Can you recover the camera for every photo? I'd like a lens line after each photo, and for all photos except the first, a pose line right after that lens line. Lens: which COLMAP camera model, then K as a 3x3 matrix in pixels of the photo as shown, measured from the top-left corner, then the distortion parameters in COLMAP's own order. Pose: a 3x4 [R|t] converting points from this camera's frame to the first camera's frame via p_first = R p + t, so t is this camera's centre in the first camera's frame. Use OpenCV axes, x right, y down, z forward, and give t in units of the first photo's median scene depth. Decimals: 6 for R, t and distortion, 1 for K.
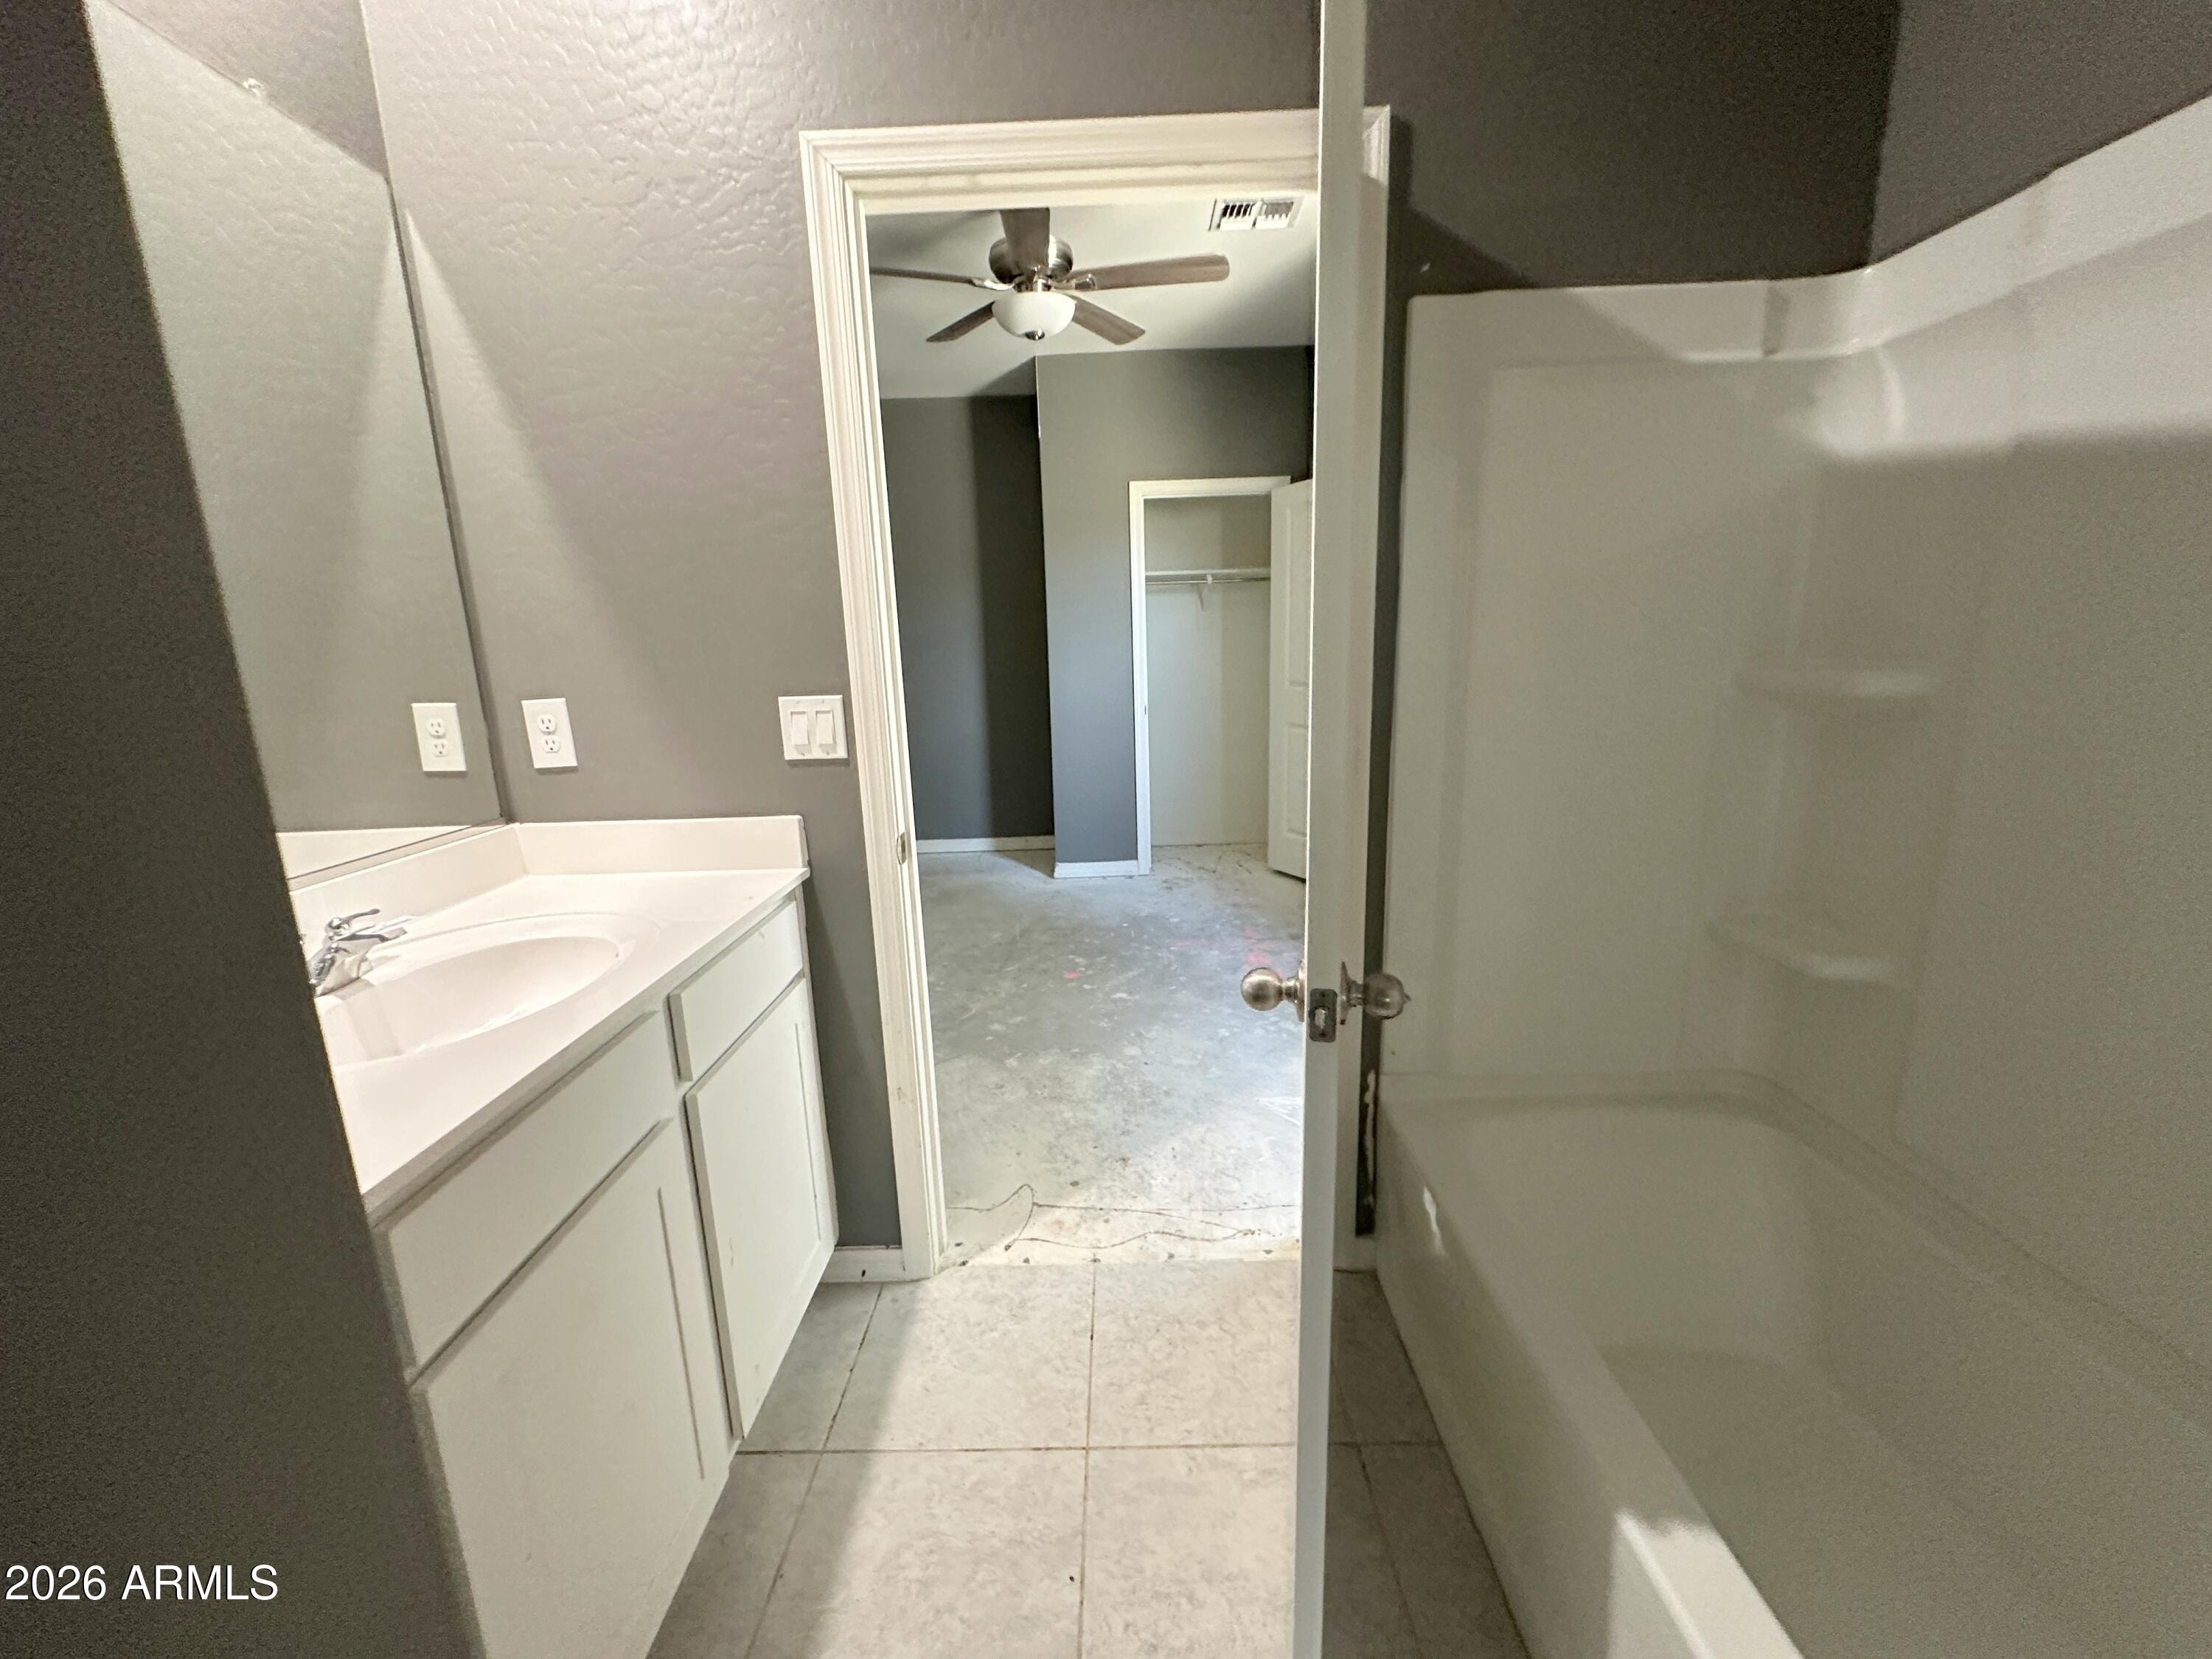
lens RADIAL K [[878.9, 0, 1108.7], [0, 878.9, 830.9], [0, 0, 1]] dist [-0.001169, 0.000158]
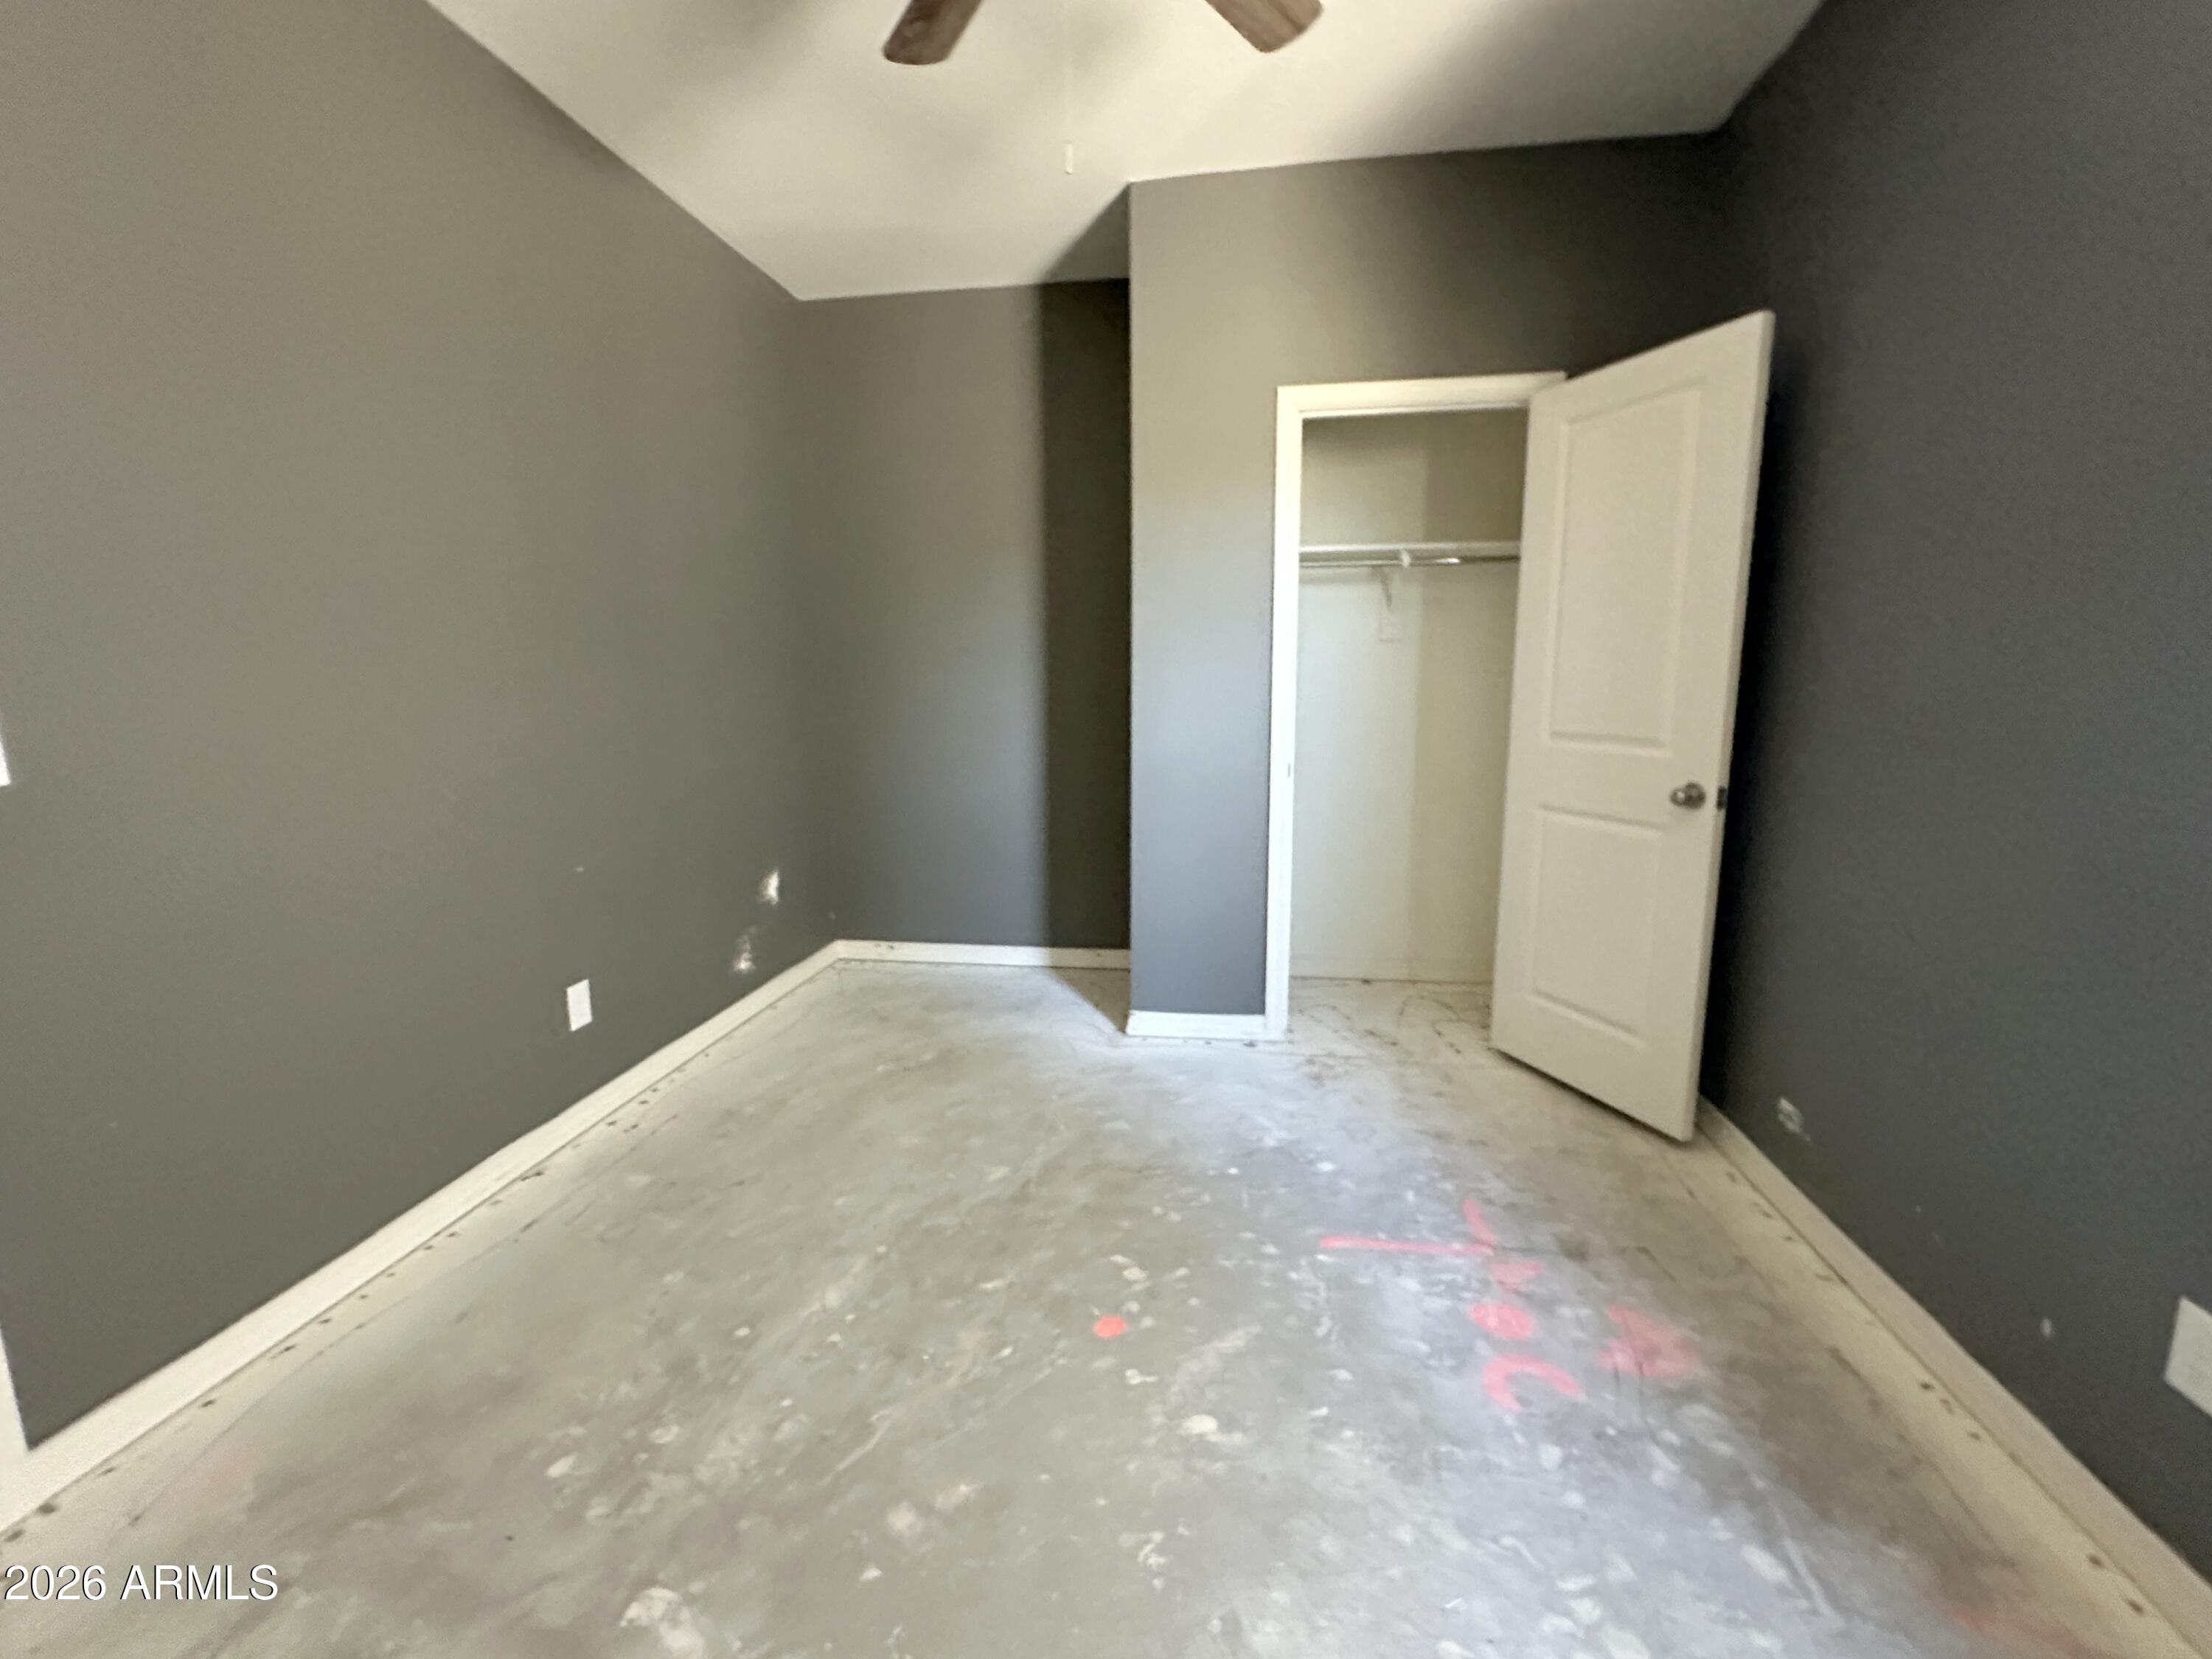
lens RADIAL K [[955.4, 0, 1111.2], [0, 955.4, 831.9], [0, 0, 1]] dist [-0.045528, 0.000104]
pose [[0.989390, 0.046347, -0.137693, 0.014221], [-0.052200, 0.997867, -0.039202, -0.070110], [0.135582, 0.045974, 0.989699, 0.378248]]
